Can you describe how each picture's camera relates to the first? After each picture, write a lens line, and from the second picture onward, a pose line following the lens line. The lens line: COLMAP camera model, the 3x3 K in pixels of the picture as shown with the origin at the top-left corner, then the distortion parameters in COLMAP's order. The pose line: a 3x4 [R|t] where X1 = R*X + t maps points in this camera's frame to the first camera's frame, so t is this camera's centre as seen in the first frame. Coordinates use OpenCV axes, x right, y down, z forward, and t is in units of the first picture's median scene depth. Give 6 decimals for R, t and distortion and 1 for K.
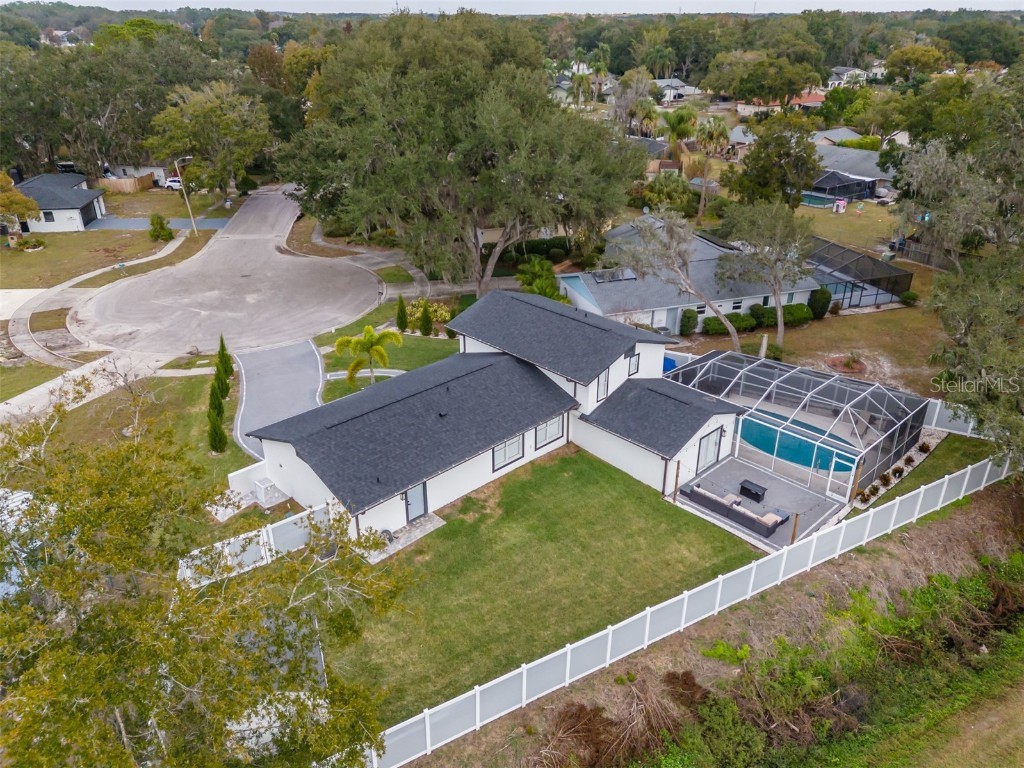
lens RADIAL K [[749.4, 0, 512.0], [0, 749.4, 384.0], [0, 0, 1]] dist [0.077012, -0.072204]
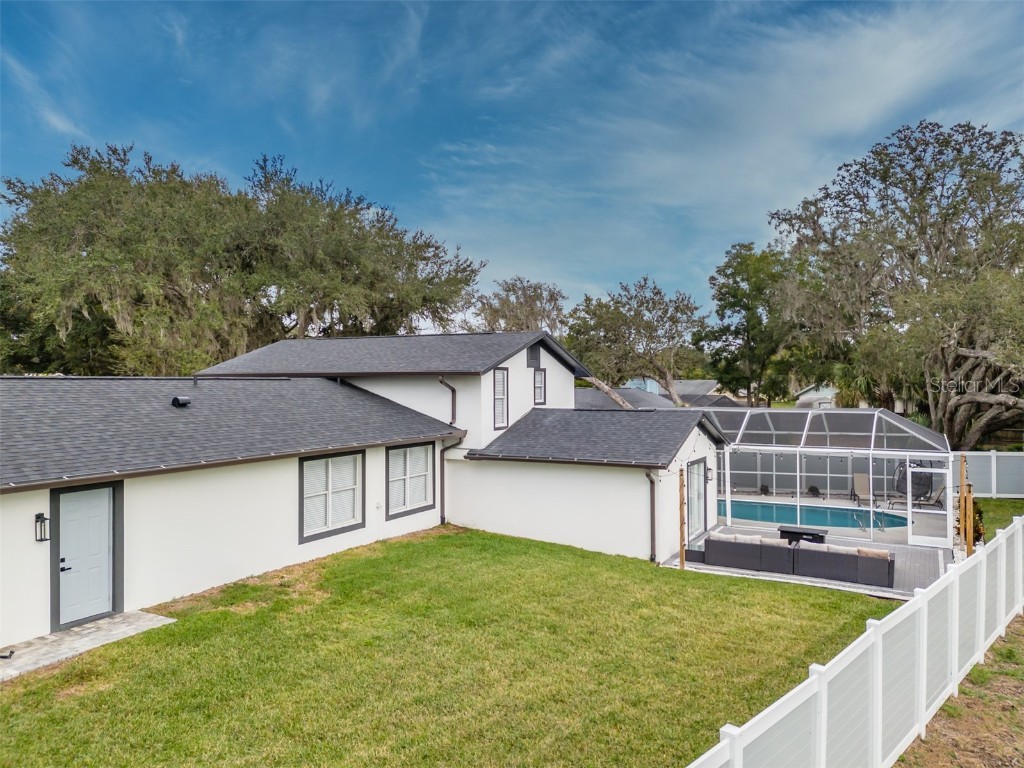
lens RADIAL K [[745.1, 0, 517.9], [0, 745.1, 382.2], [0, 0, 1]] dist [0.076590, -0.076669]
pose [[0.951941, -0.000049, 0.306280, -0.038374], [0.135487, 0.896903, -0.420960, 0.233330], [-0.274683, 0.442227, 0.853806, 0.534384]]
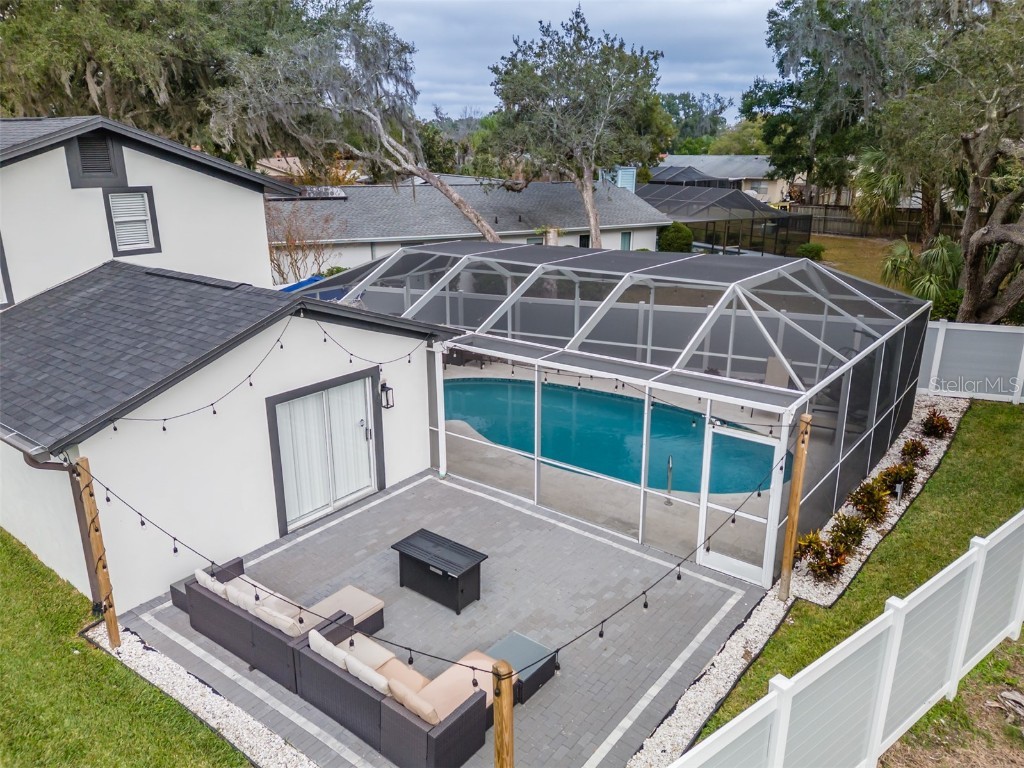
lens RADIAL K [[745.1, 0, 517.9], [0, 745.1, 382.2], [0, 0, 1]] dist [0.076590, -0.076669]
pose [[0.989129, -0.041129, 0.141184, 0.302775], [0.062217, 0.986972, -0.148373, 0.114143], [-0.133242, 0.155544, 0.978802, 0.703854]]
